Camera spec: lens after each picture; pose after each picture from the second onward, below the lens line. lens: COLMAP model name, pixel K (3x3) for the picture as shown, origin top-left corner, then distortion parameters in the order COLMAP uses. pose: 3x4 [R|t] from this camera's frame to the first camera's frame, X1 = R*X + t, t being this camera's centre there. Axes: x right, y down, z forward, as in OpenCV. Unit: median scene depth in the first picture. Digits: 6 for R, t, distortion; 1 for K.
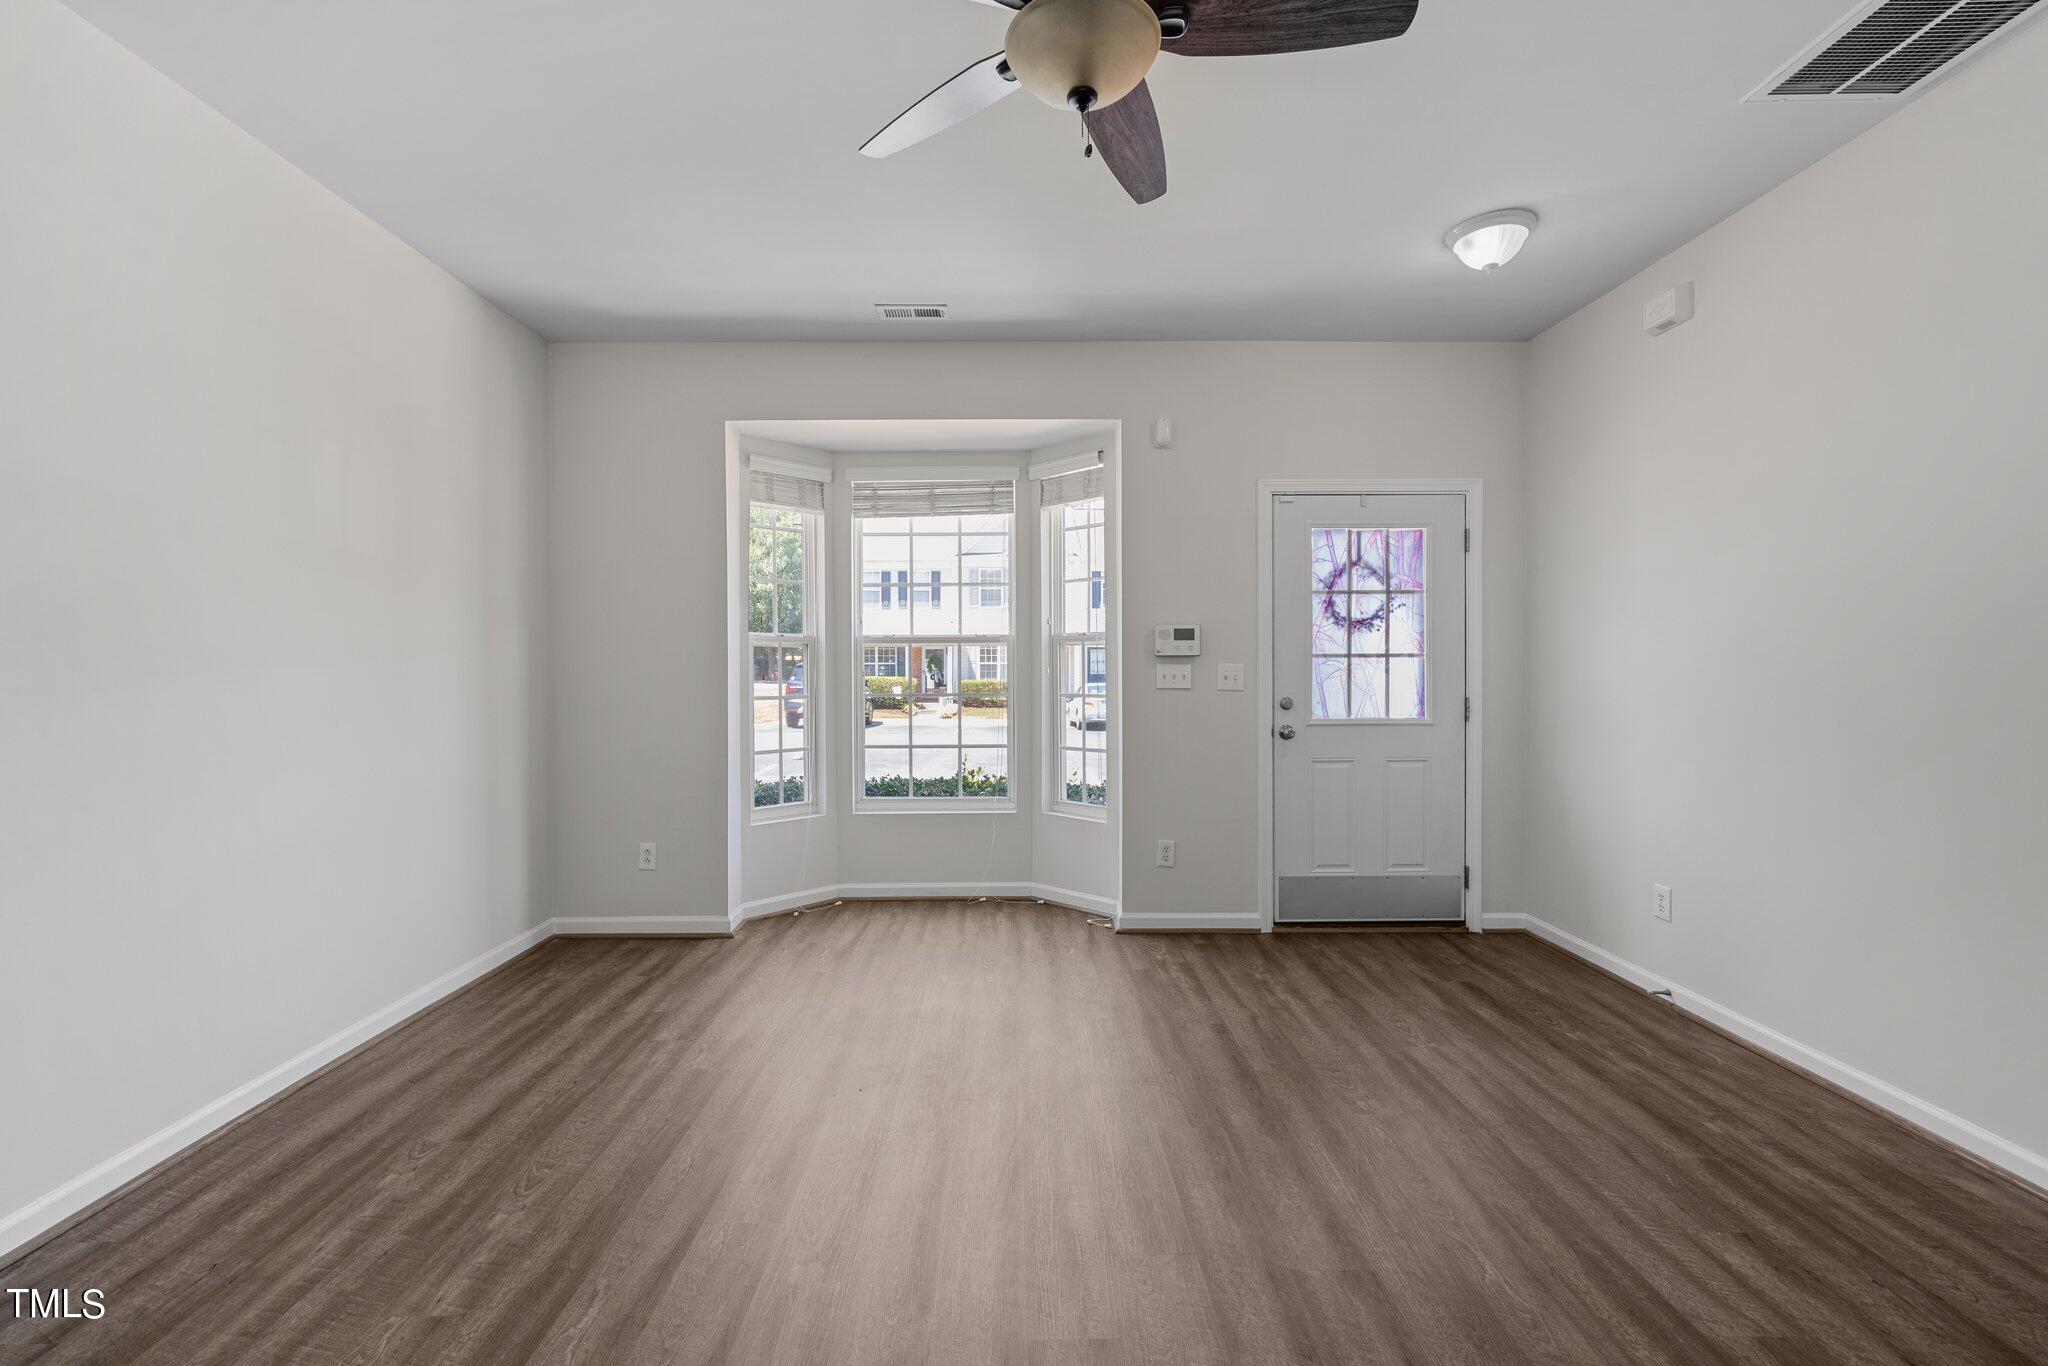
lens RADIAL K [[863.6, 0, 1010.6], [0, 863.6, 665.3], [0, 0, 1]] dist [-0.001275, -0.000034]
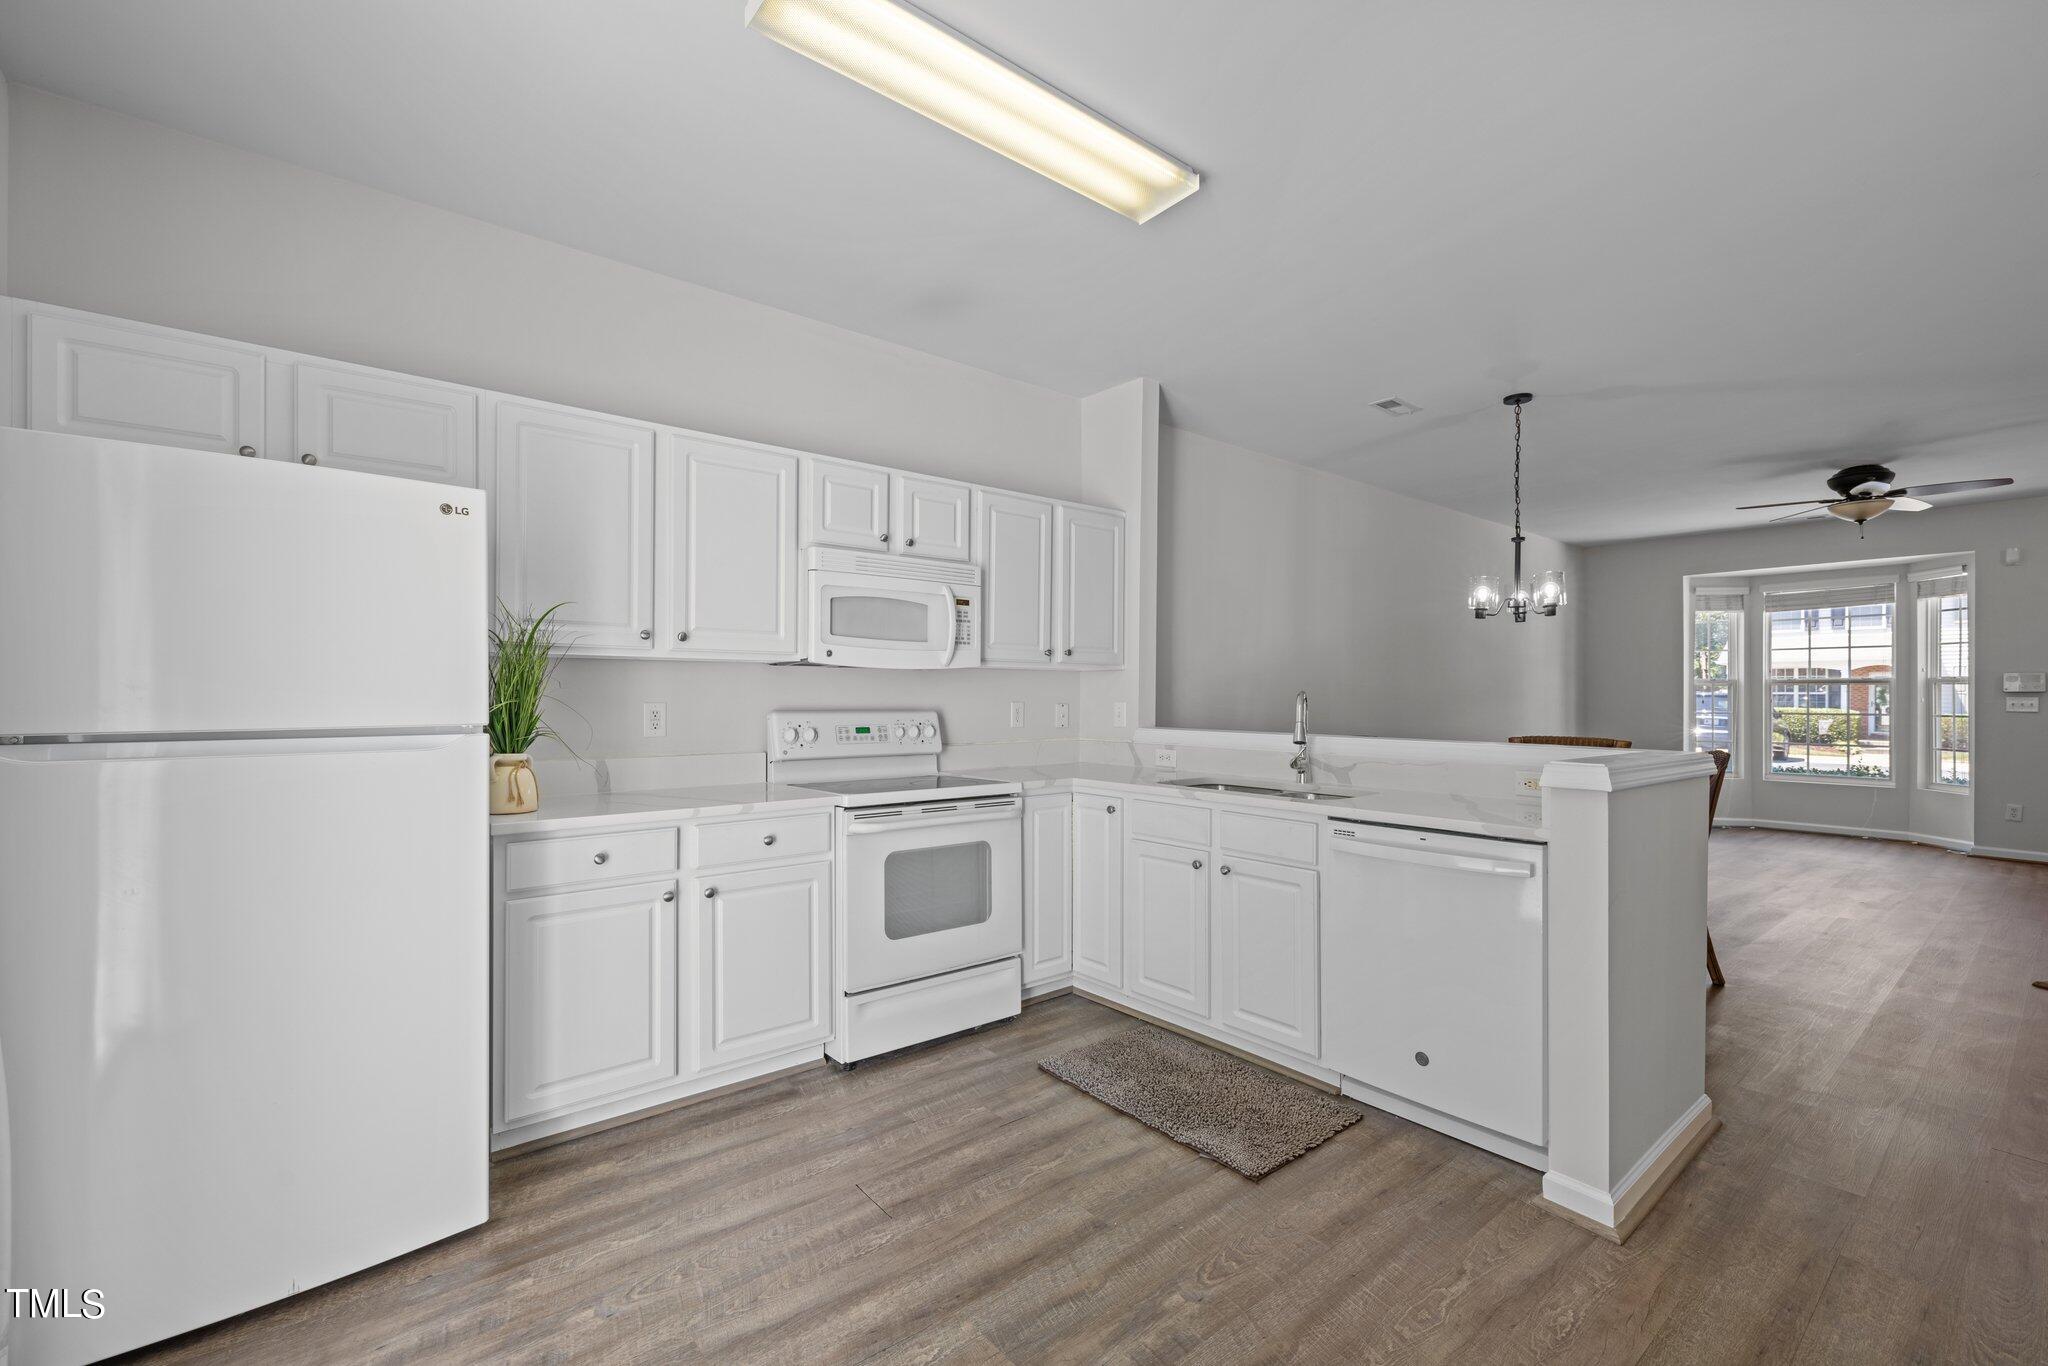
lens RADIAL K [[867.4, 0, 1014.0], [0, 867.4, 697.8], [0, 0, 1]] dist [0.003312, 0.000516]
pose [[0.630075, 0.007473, -0.776498, 0.263524], [-0.003618, 0.999971, 0.006688, -0.003936], [0.776526, -0.001405, 0.630084, -1.487400]]
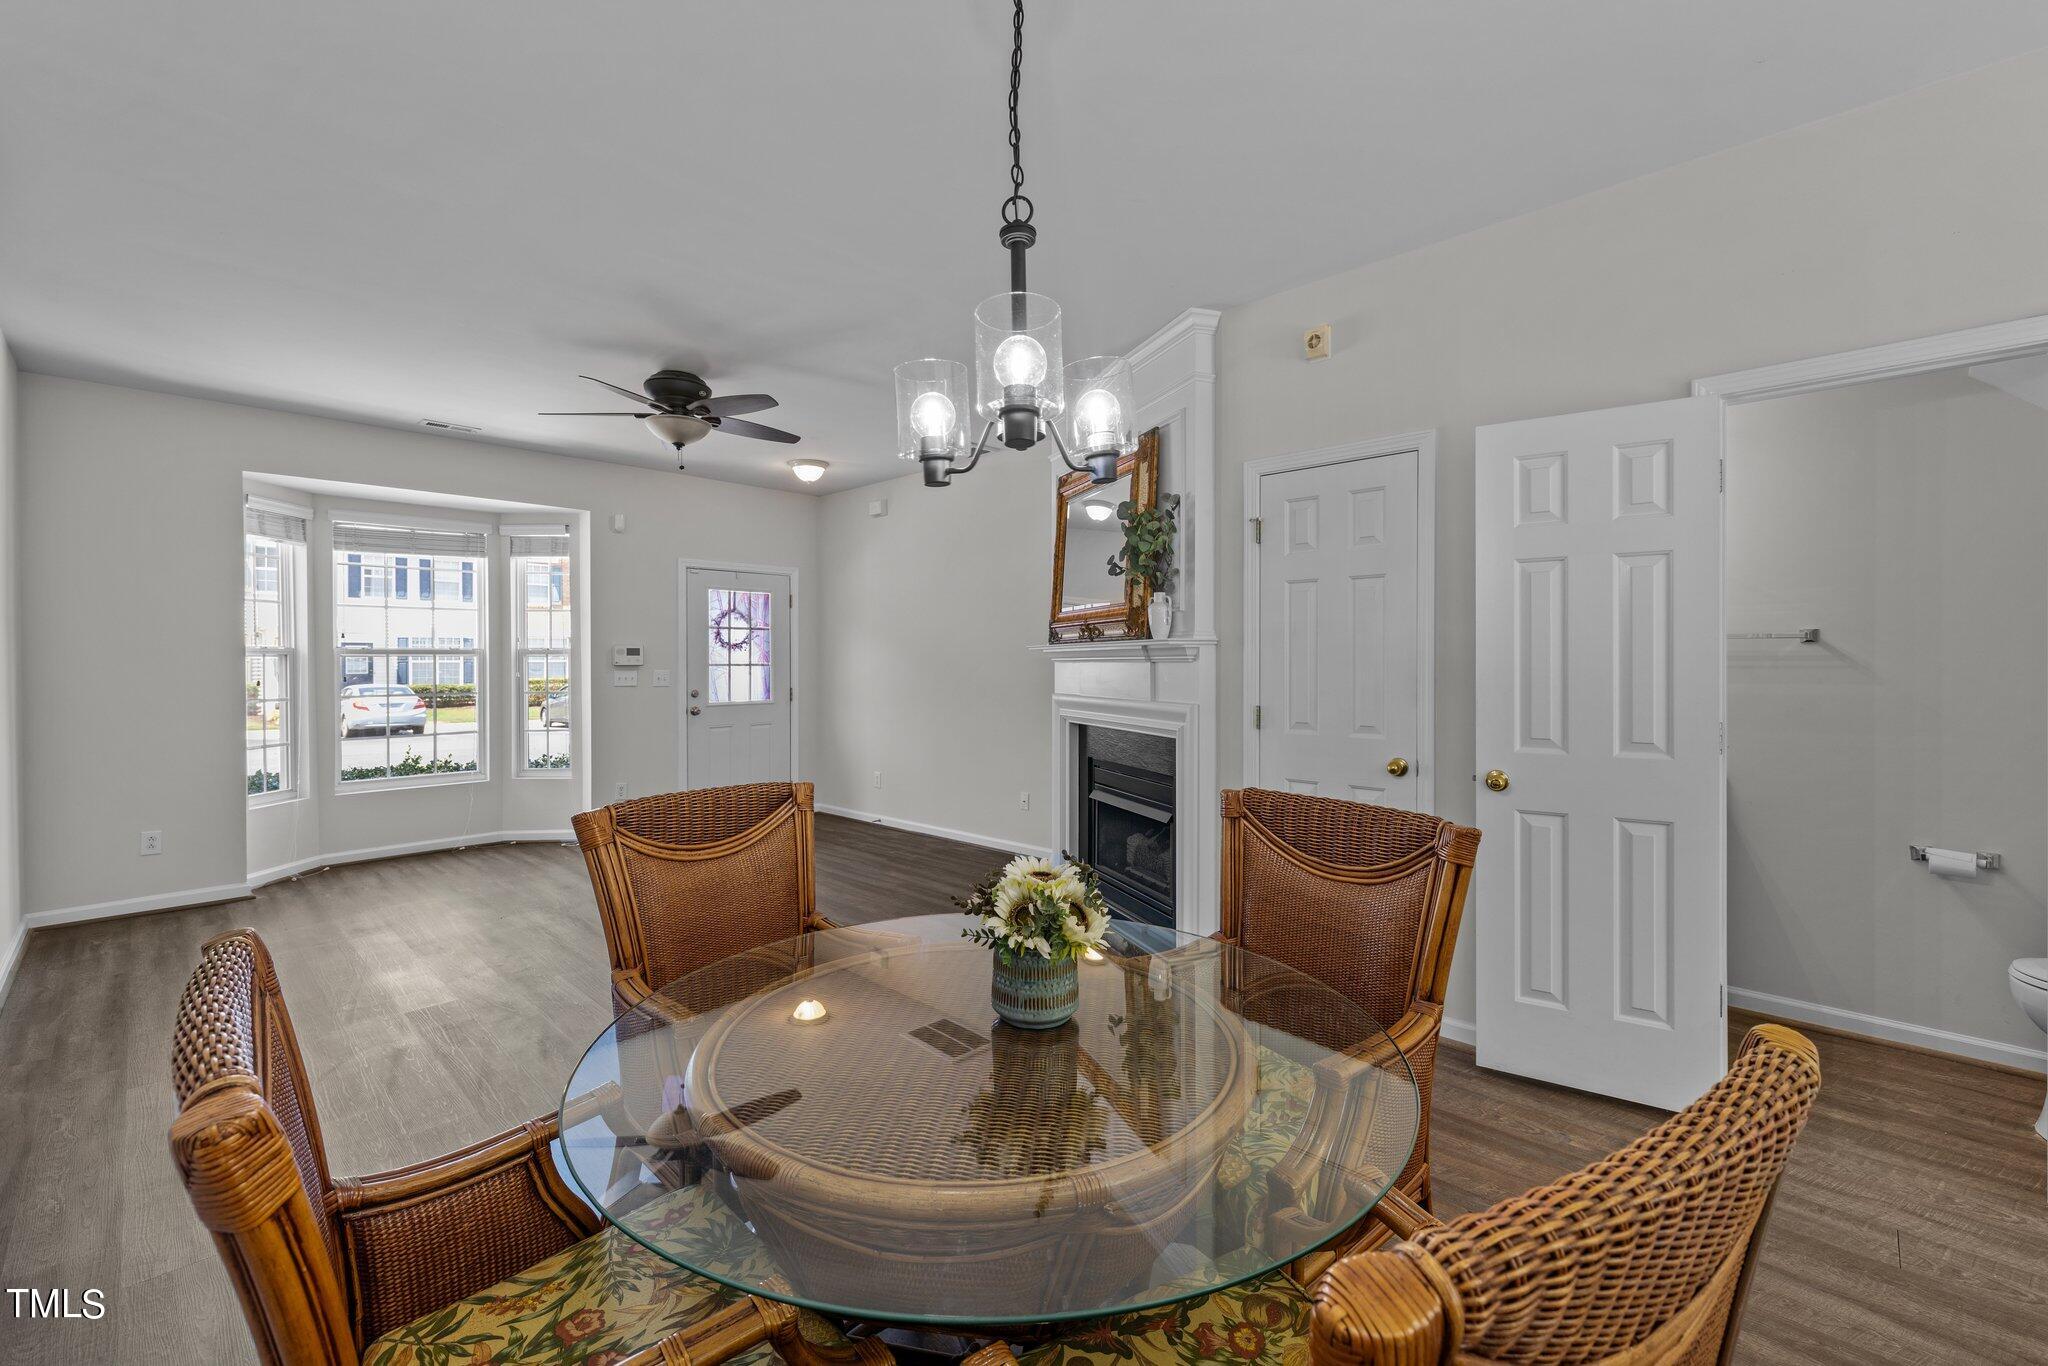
lens RADIAL K [[854.5, 0, 1024.0], [0, 854.5, 683.0], [0, 0, 1]] dist [-0.007970, 0.000338]
pose [[0.696482, -0.017454, 0.717362, -0.414182], [-0.000831, 0.999684, 0.025129, -0.018128], [-0.717574, -0.018098, 0.696247, -0.595579]]
